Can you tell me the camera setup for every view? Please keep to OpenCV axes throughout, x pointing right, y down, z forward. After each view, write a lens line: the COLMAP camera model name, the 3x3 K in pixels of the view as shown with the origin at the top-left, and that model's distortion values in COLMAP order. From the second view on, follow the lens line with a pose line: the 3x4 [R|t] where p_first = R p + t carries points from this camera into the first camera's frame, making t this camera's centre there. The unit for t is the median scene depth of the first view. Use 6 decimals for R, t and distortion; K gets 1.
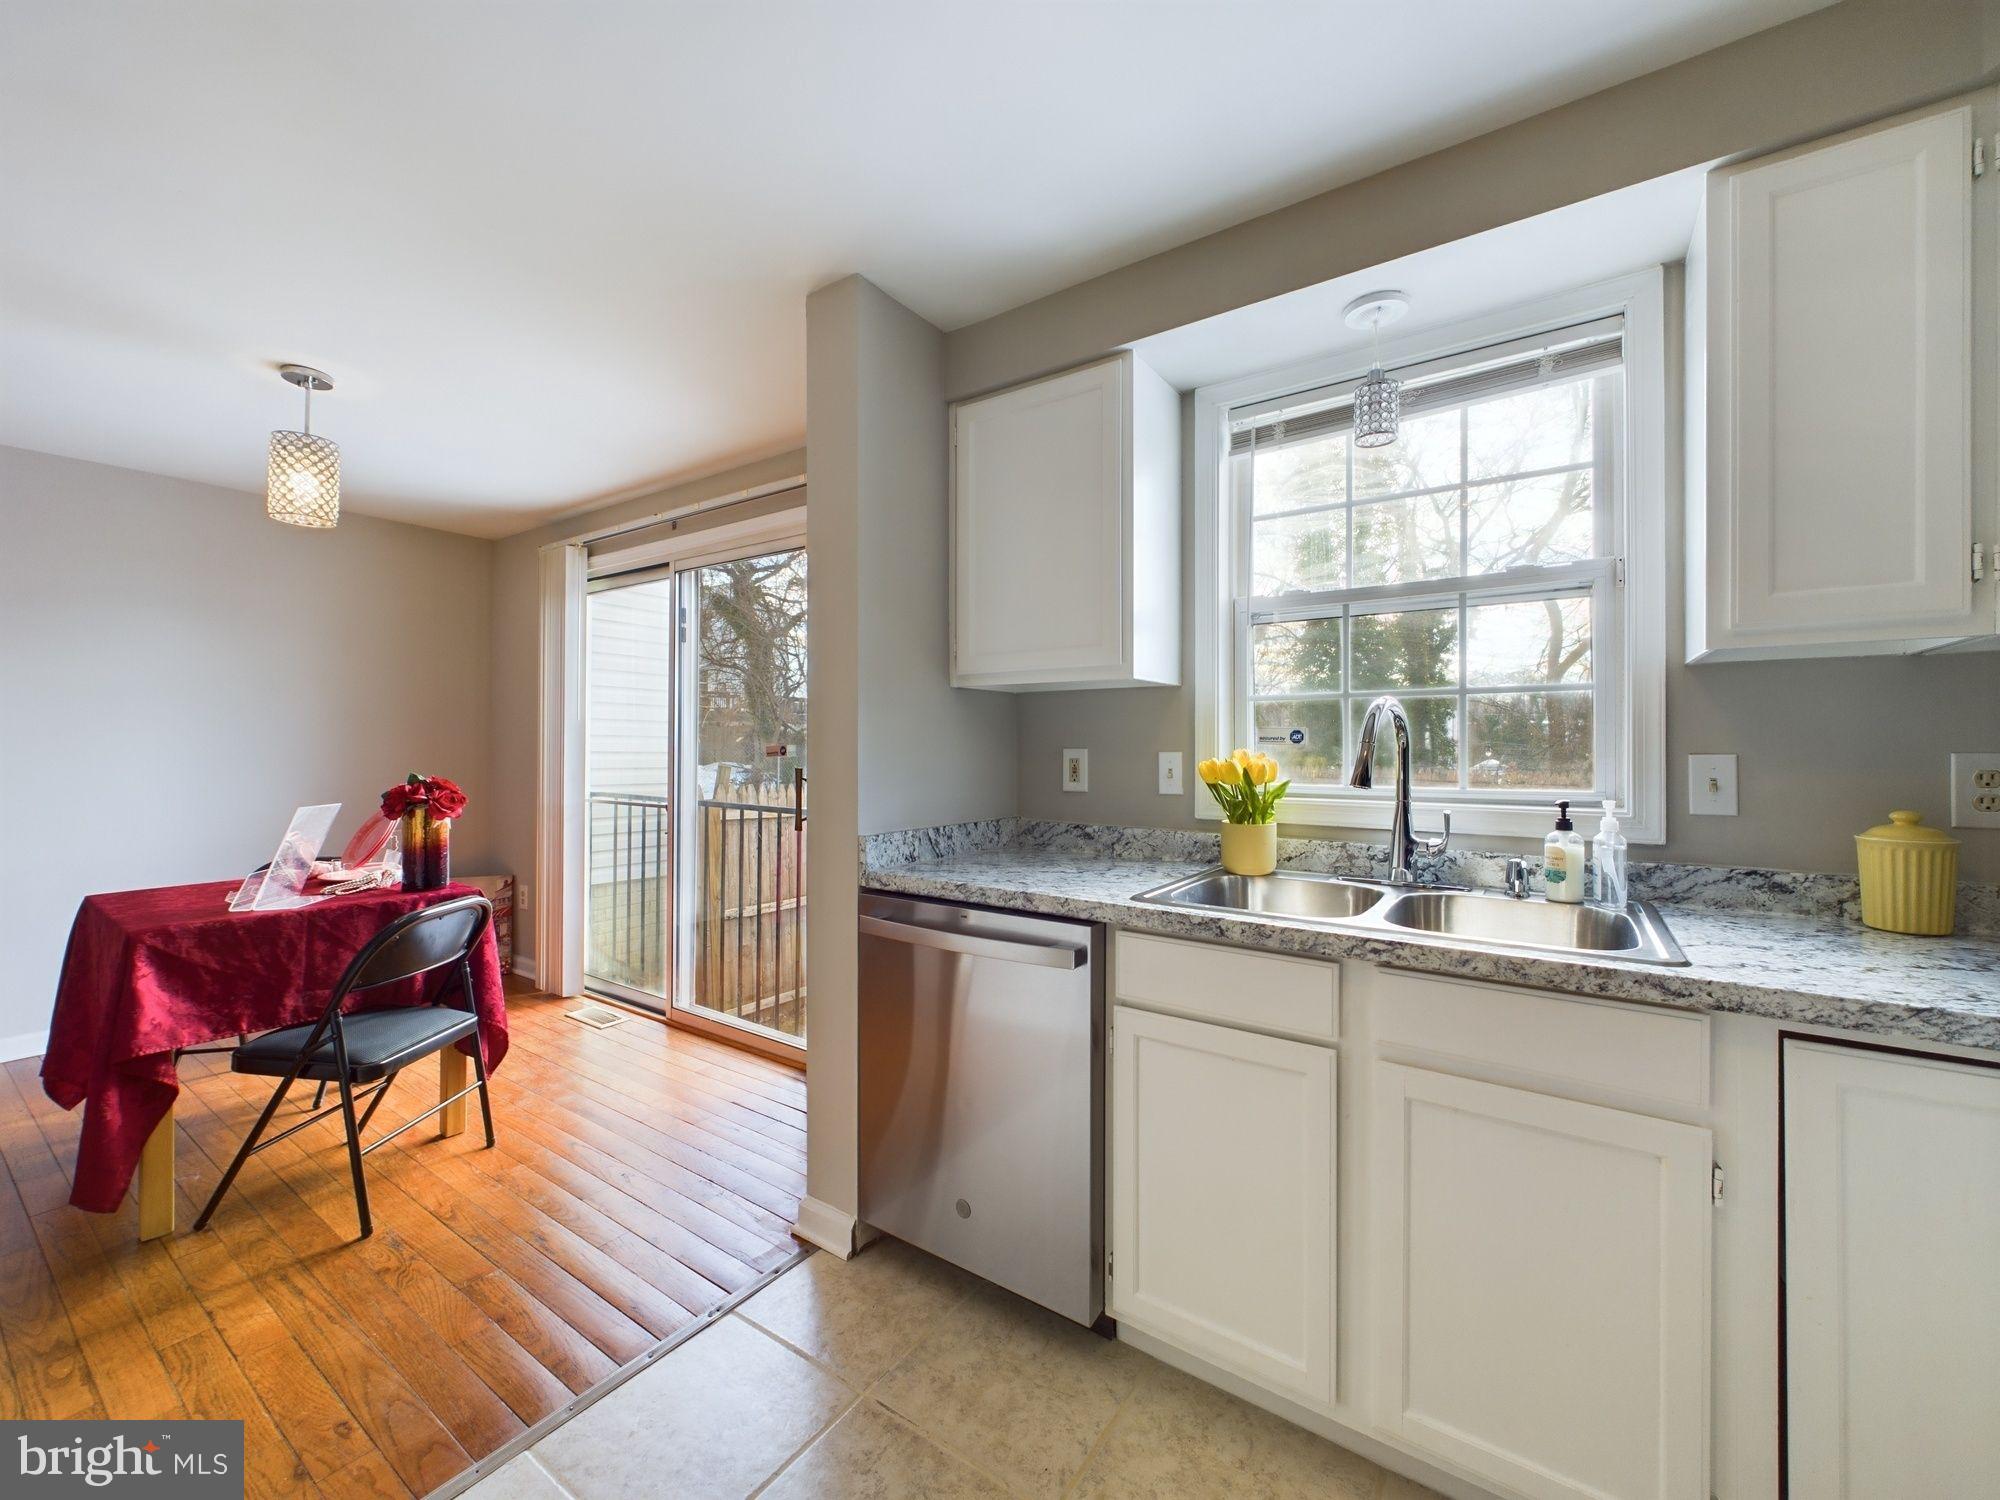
lens RADIAL K [[800.3, 0, 1002.8], [0, 800.3, 745.4], [0, 0, 1]] dist [0.001579, 0.000438]
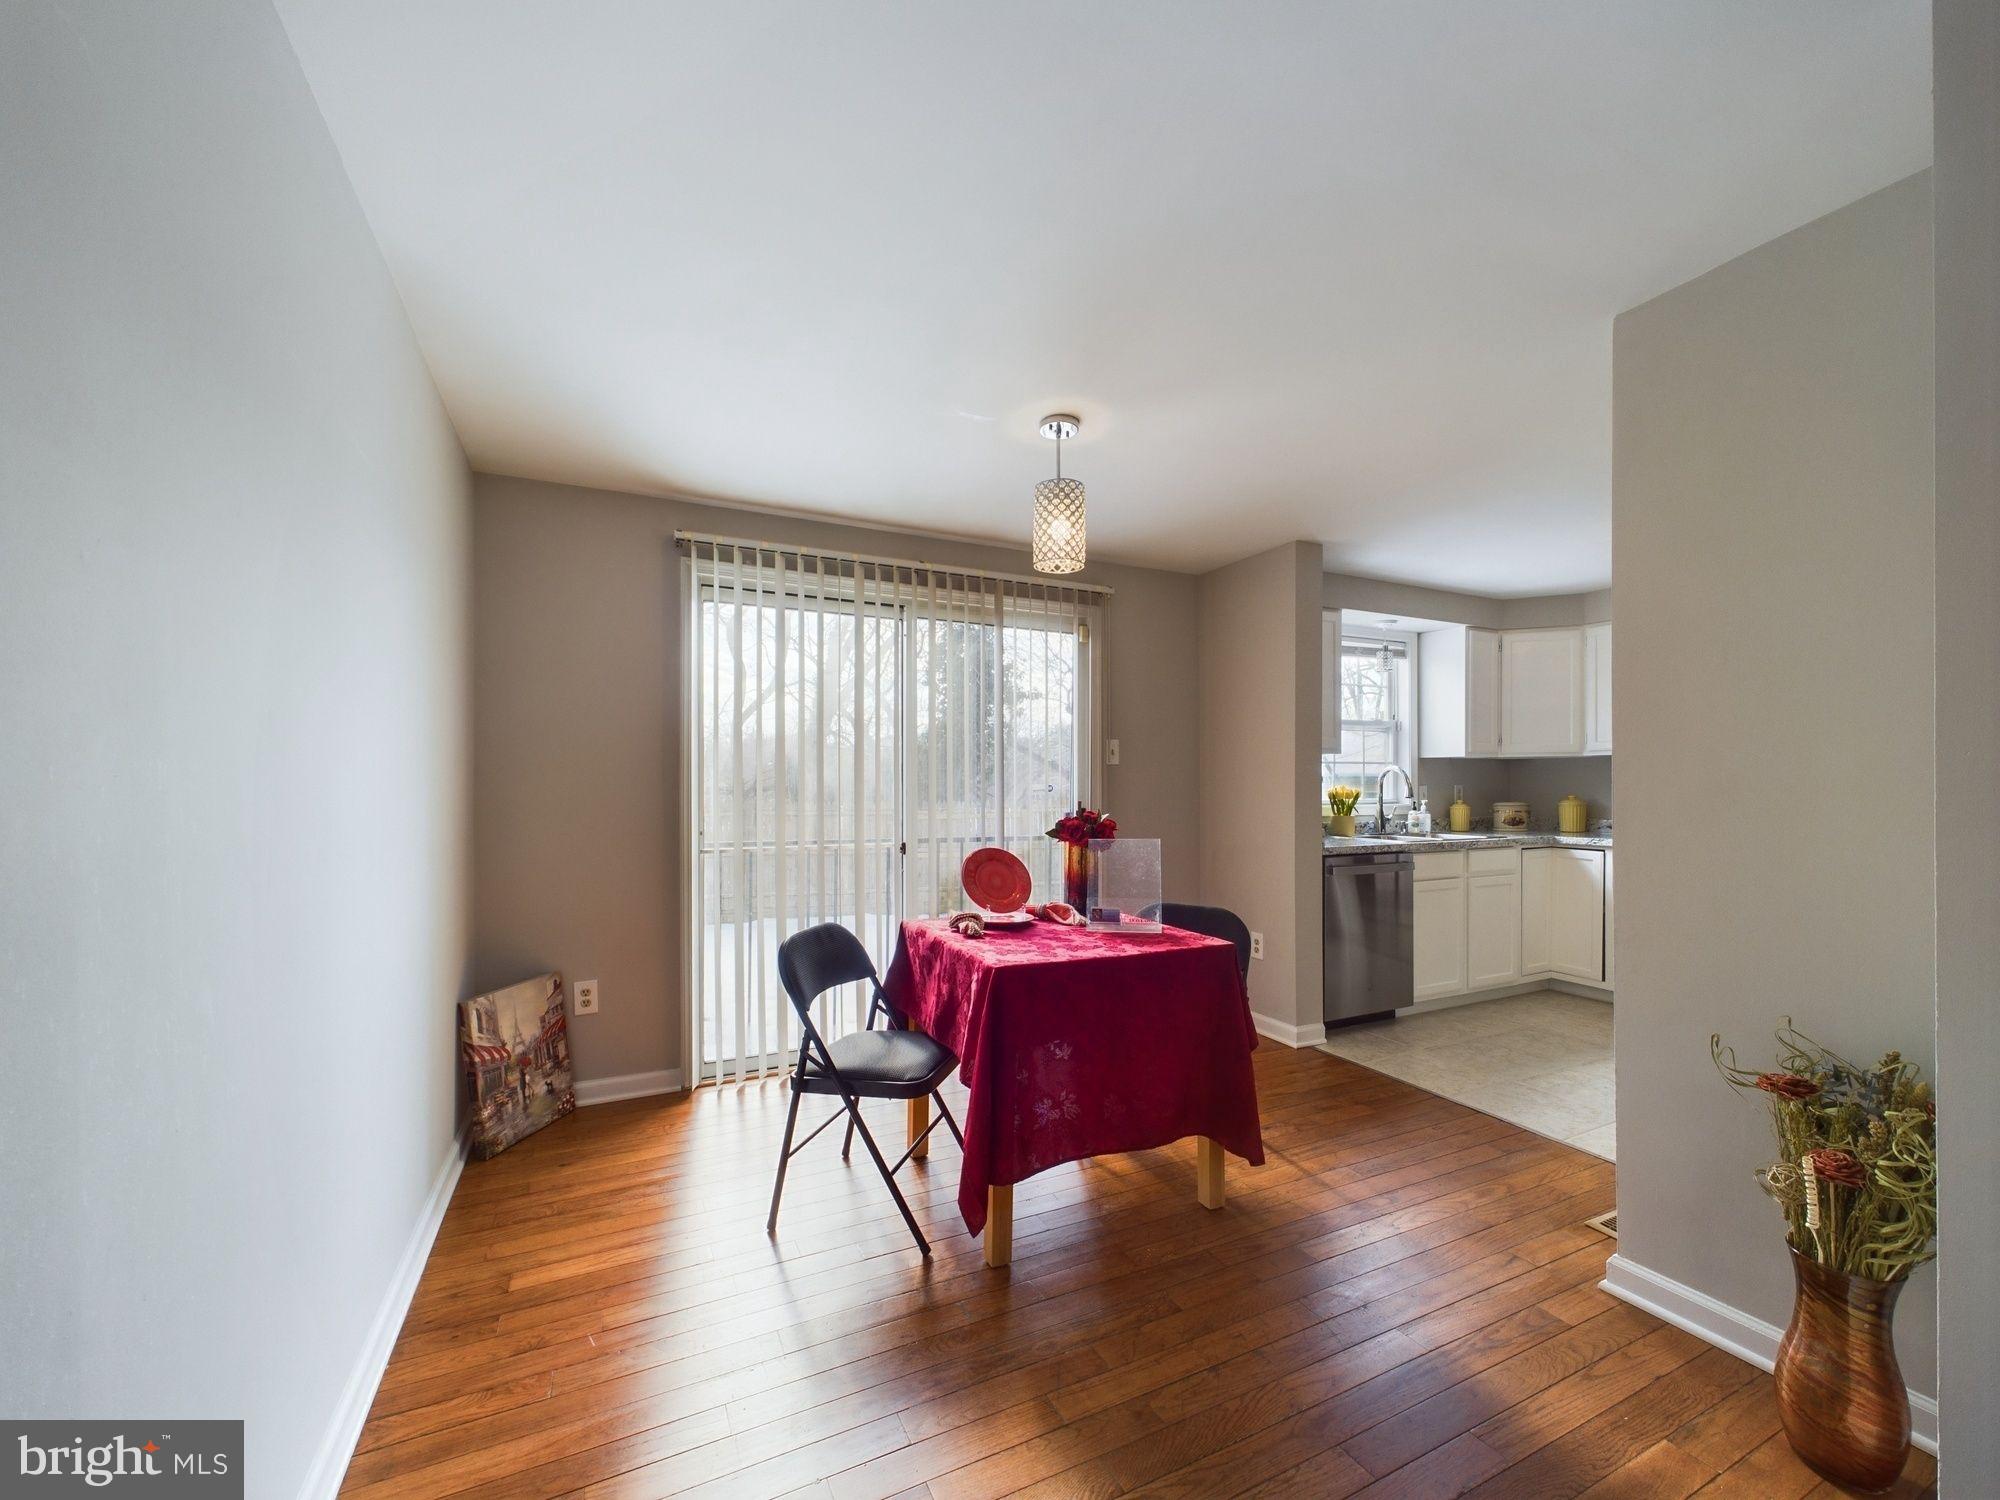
lens RADIAL K [[800.3, 0, 997.2], [0, 800.3, 785.6], [0, 0, 1]] dist [0.001579, 0.000438]
pose [[0.499463, -0.003817, 0.866327, -3.707711], [0.002743, 0.999992, 0.002825, -0.004319], [-0.866331, 0.000965, 0.499470, 1.137597]]
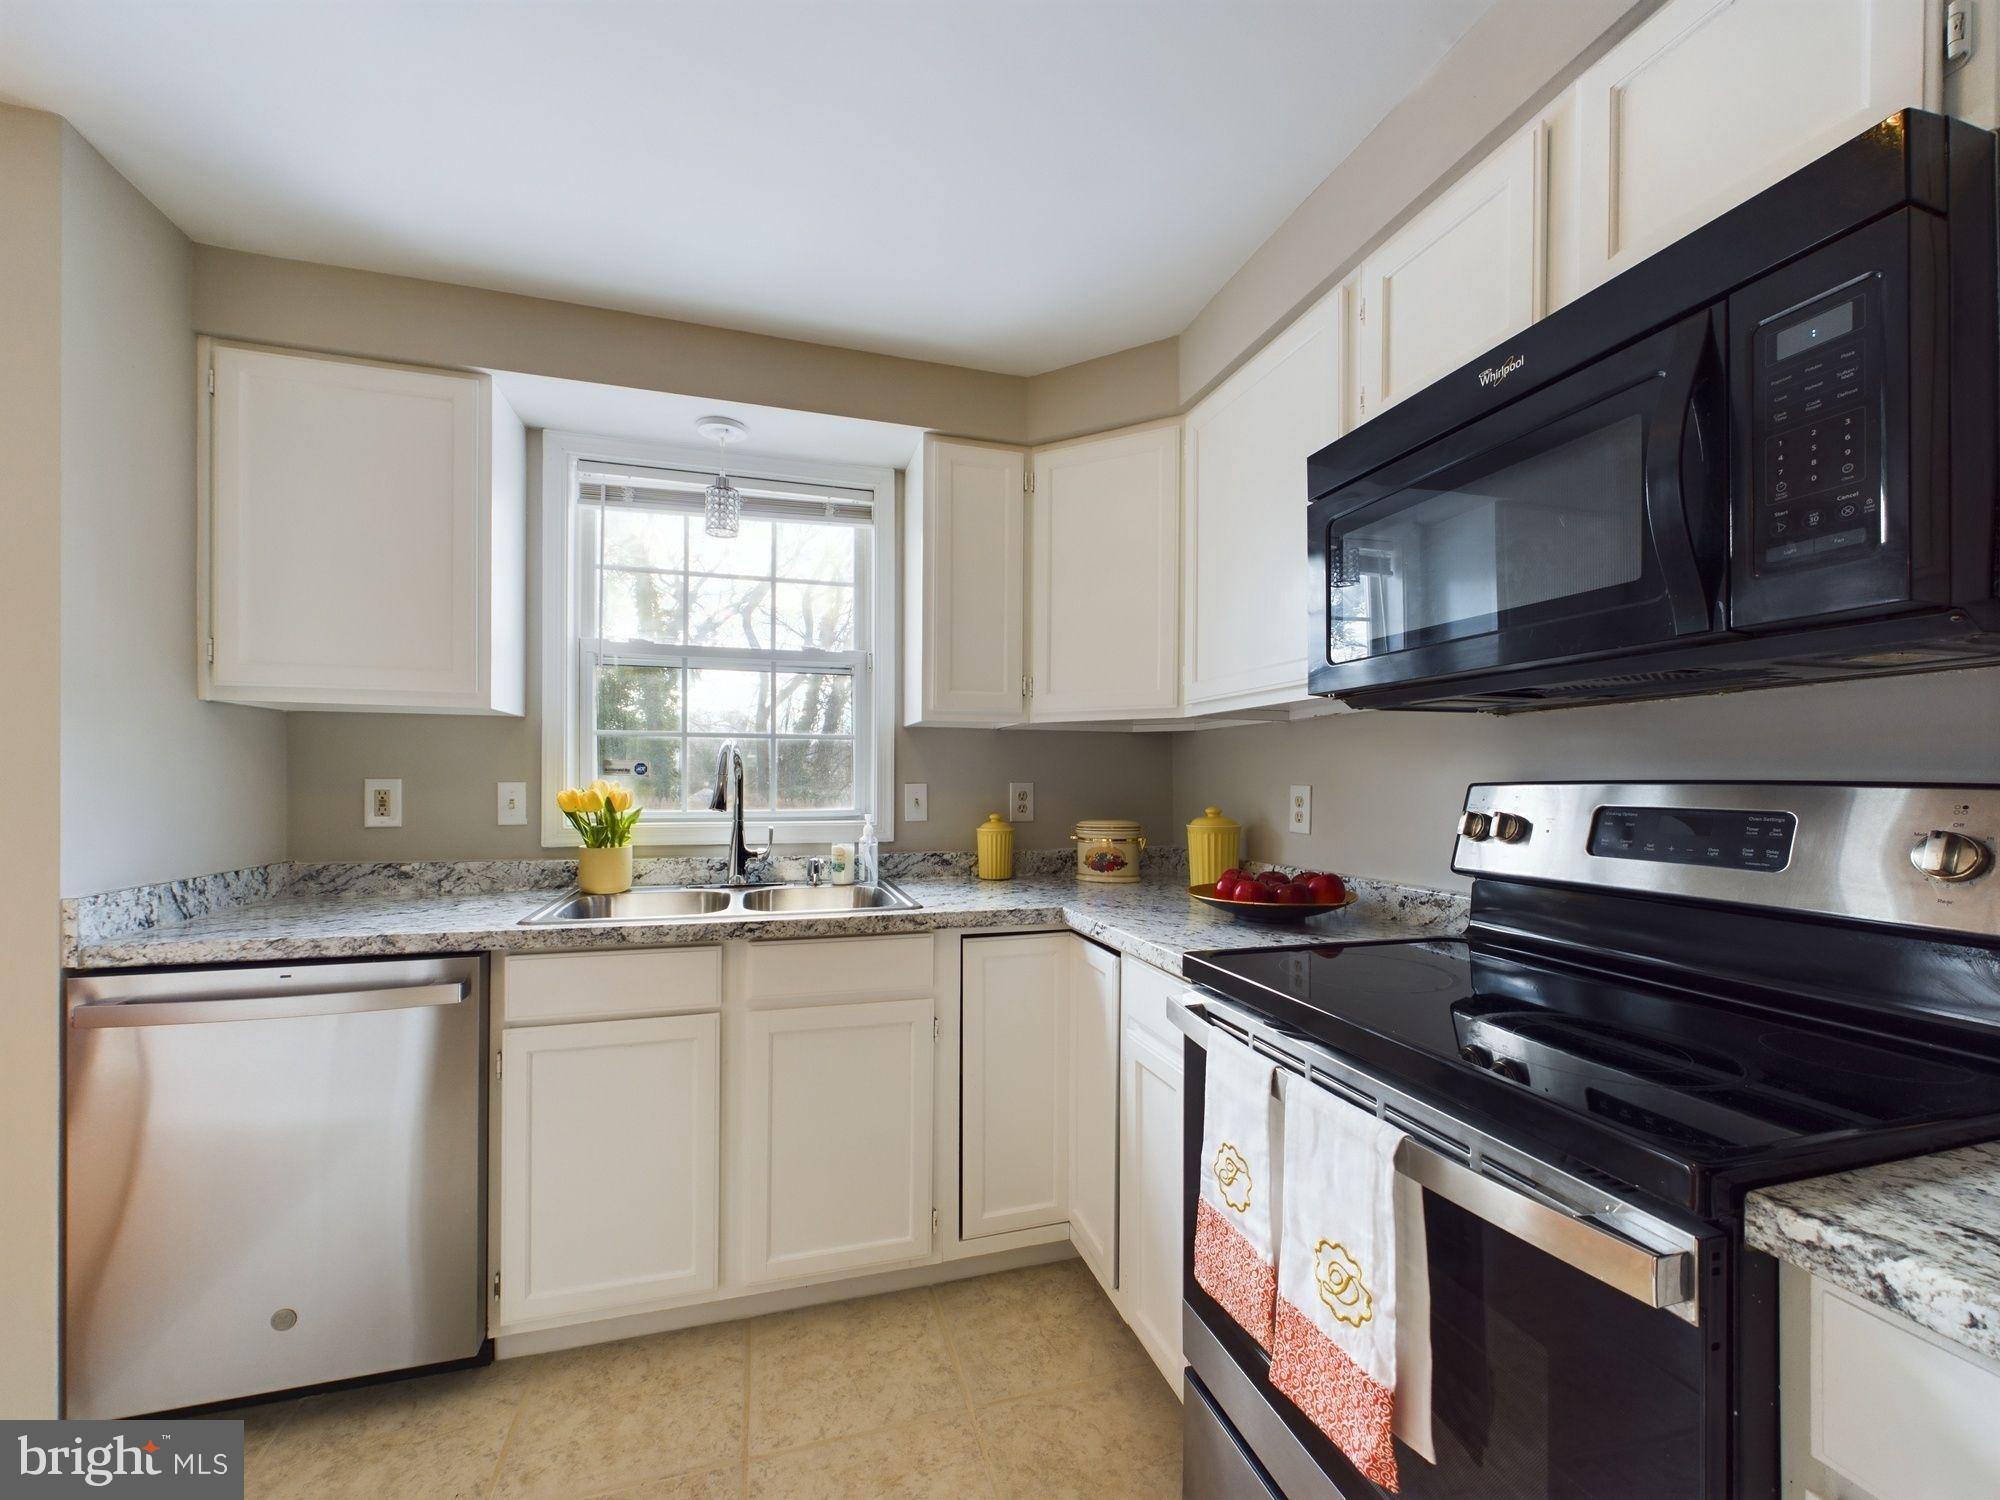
lens RADIAL K [[800.3, 0, 997.5], [0, 800.3, 780.3], [0, 0, 1]] dist [0.001579, 0.000438]
pose [[0.625074, 0.001491, 0.780564, -0.350940], [-0.005948, 0.999978, 0.002852, -0.001873], [-0.780543, -0.006426, 0.625069, -0.175359]]
